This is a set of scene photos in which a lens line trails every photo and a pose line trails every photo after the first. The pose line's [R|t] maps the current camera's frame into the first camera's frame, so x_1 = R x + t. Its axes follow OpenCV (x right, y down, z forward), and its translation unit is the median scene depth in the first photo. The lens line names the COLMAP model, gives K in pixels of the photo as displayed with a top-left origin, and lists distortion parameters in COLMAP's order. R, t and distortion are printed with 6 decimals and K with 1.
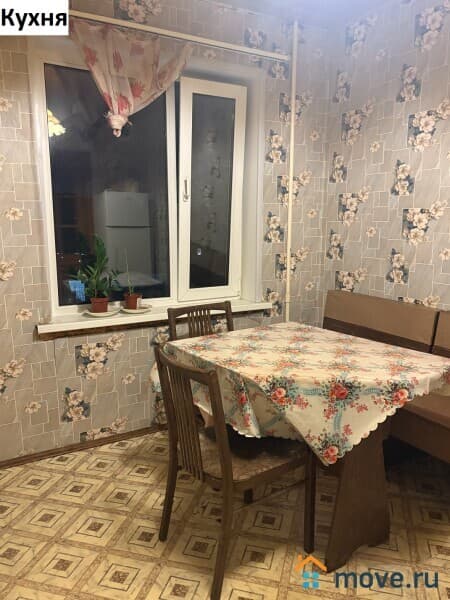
lens RADIAL K [[479.8, 0, 222.5], [0, 479.8, 304.3], [0, 0, 1]] dist [0.018008, -0.000901]
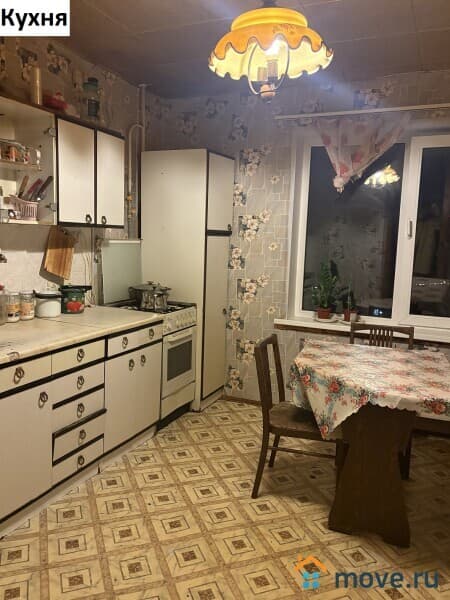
lens RADIAL K [[479.8, 0, 222.5], [0, 479.8, 304.3], [0, 0, 1]] dist [0.018008, -0.000901]
pose [[0.584221, 0.131703, -0.800837, 0.752710], [-0.172975, 0.984280, 0.035684, -0.025585], [0.792947, 0.117677, 0.597818, -0.052729]]
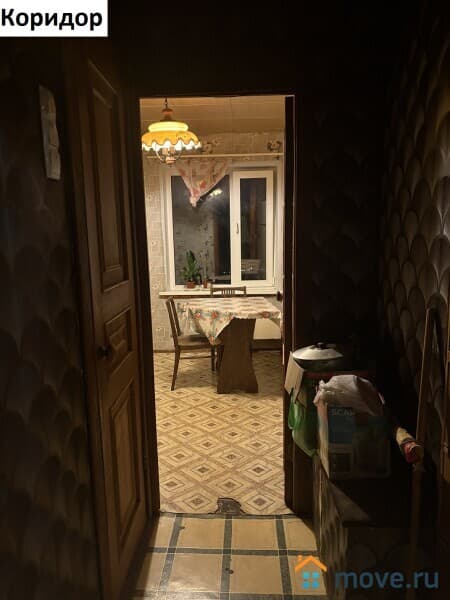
lens RADIAL K [[455.9, 0, 226.0], [0, 455.9, 310.1], [0, 0, 1]] dist [0.073530, -0.000635]
pose [[0.843680, 0.070966, -0.532136, 1.069185], [-0.076101, 0.997024, 0.012309, 0.083388], [0.531426, 0.030111, 0.846569, -0.682713]]
